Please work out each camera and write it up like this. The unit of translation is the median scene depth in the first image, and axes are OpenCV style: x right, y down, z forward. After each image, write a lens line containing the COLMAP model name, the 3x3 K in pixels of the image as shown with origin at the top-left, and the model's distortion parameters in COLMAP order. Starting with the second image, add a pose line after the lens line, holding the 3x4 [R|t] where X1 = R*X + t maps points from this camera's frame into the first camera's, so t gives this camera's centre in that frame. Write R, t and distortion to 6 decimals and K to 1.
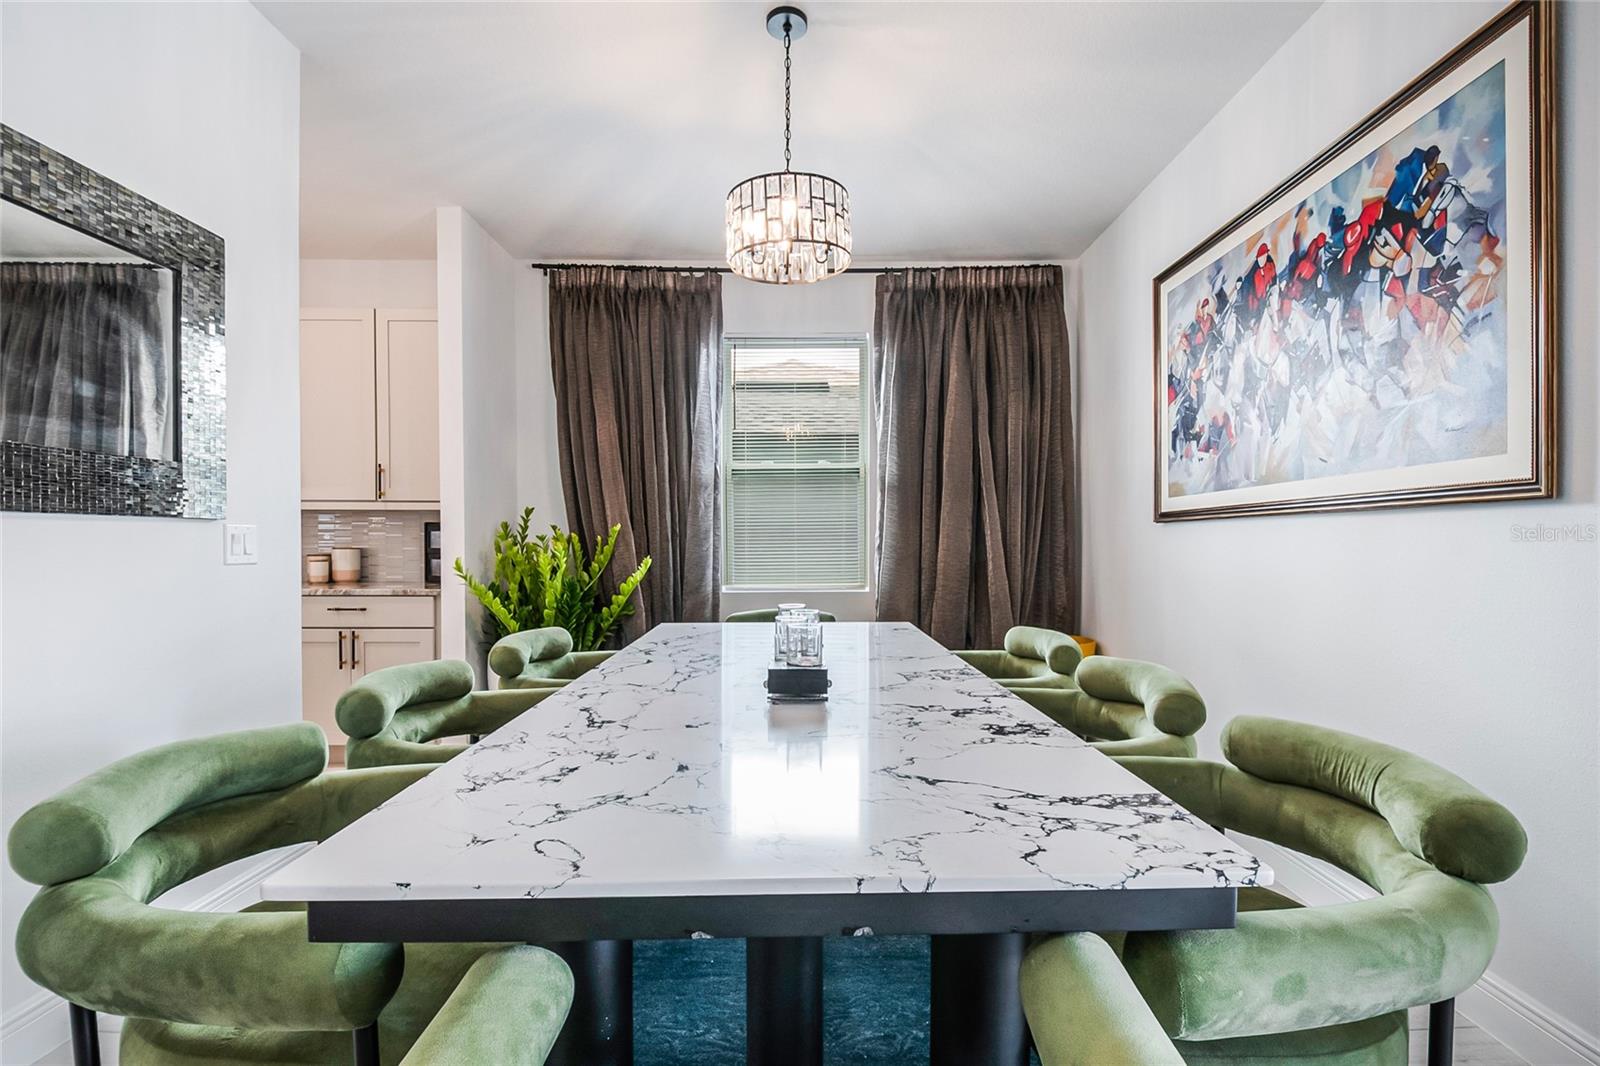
lens RADIAL K [[702.6, 0, 793.5], [0, 702.6, 556.6], [0, 0, 1]] dist [0.015307, -0.013618]
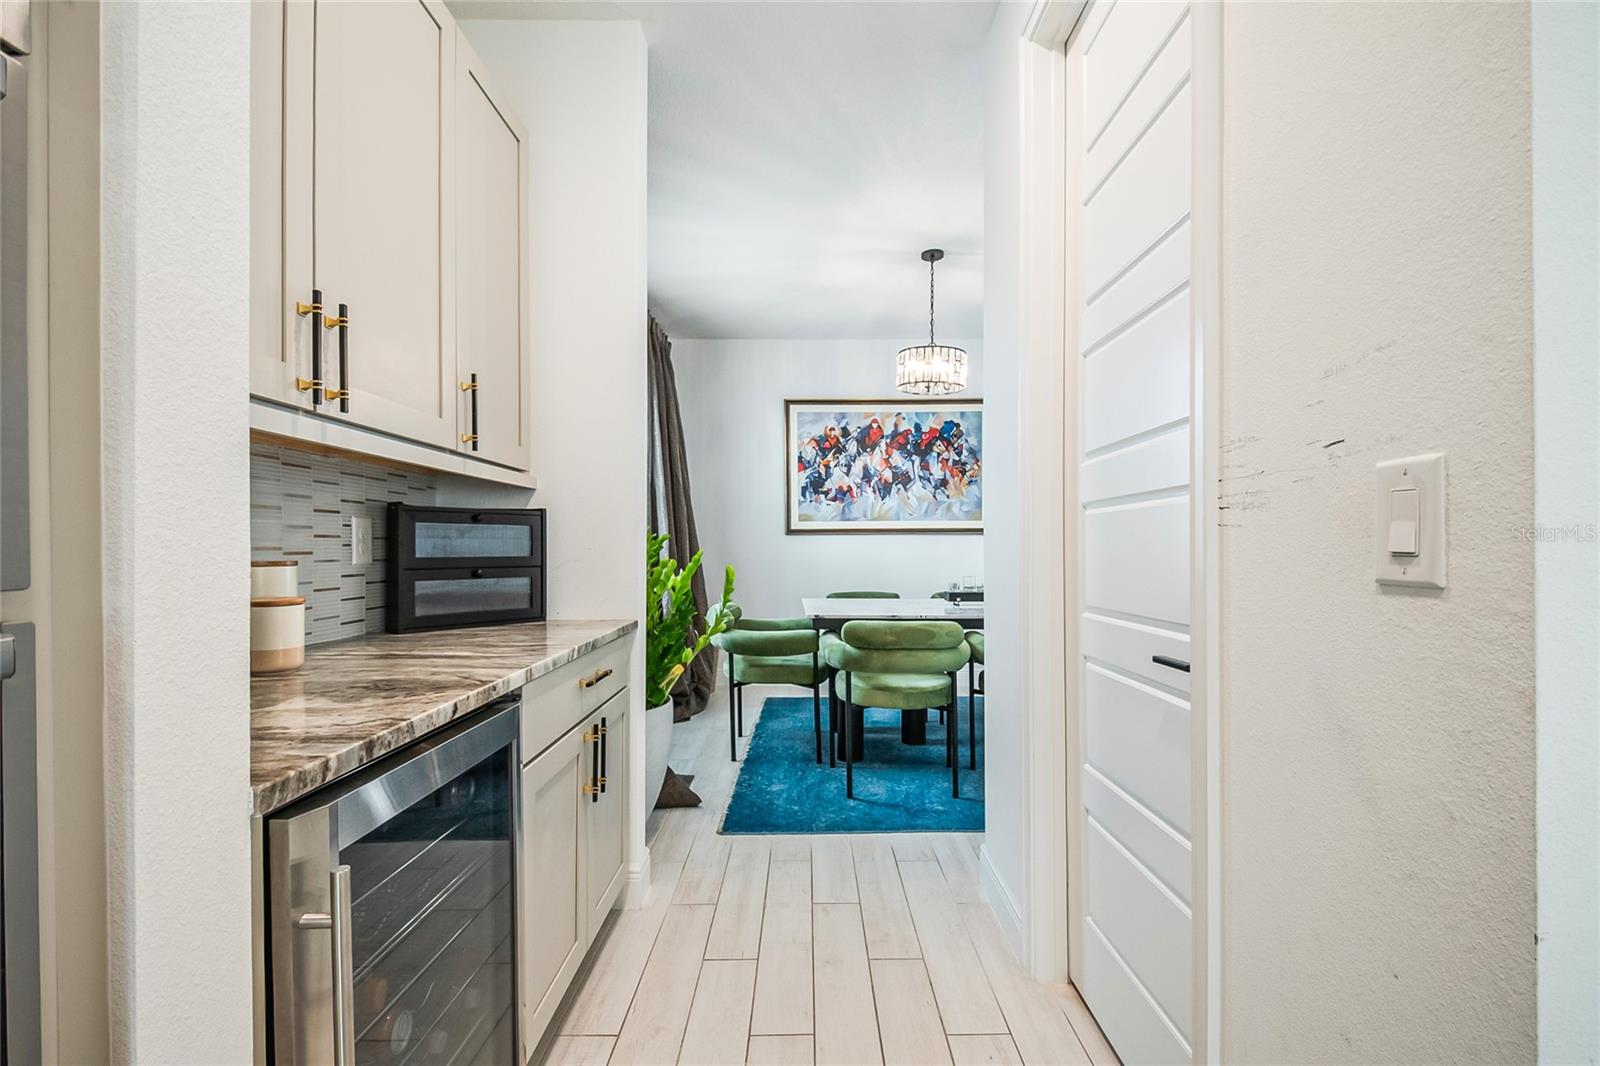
lens RADIAL K [[702.6, 0, 804.7], [0, 702.6, 548.0], [0, 0, 1]] dist [0.015307, -0.013618]
pose [[-0.014411, -0.004741, 0.999885, -1.669700], [0.020495, 0.999777, 0.005036, -0.027880], [-0.999686, 0.020565, -0.014311, 1.267650]]
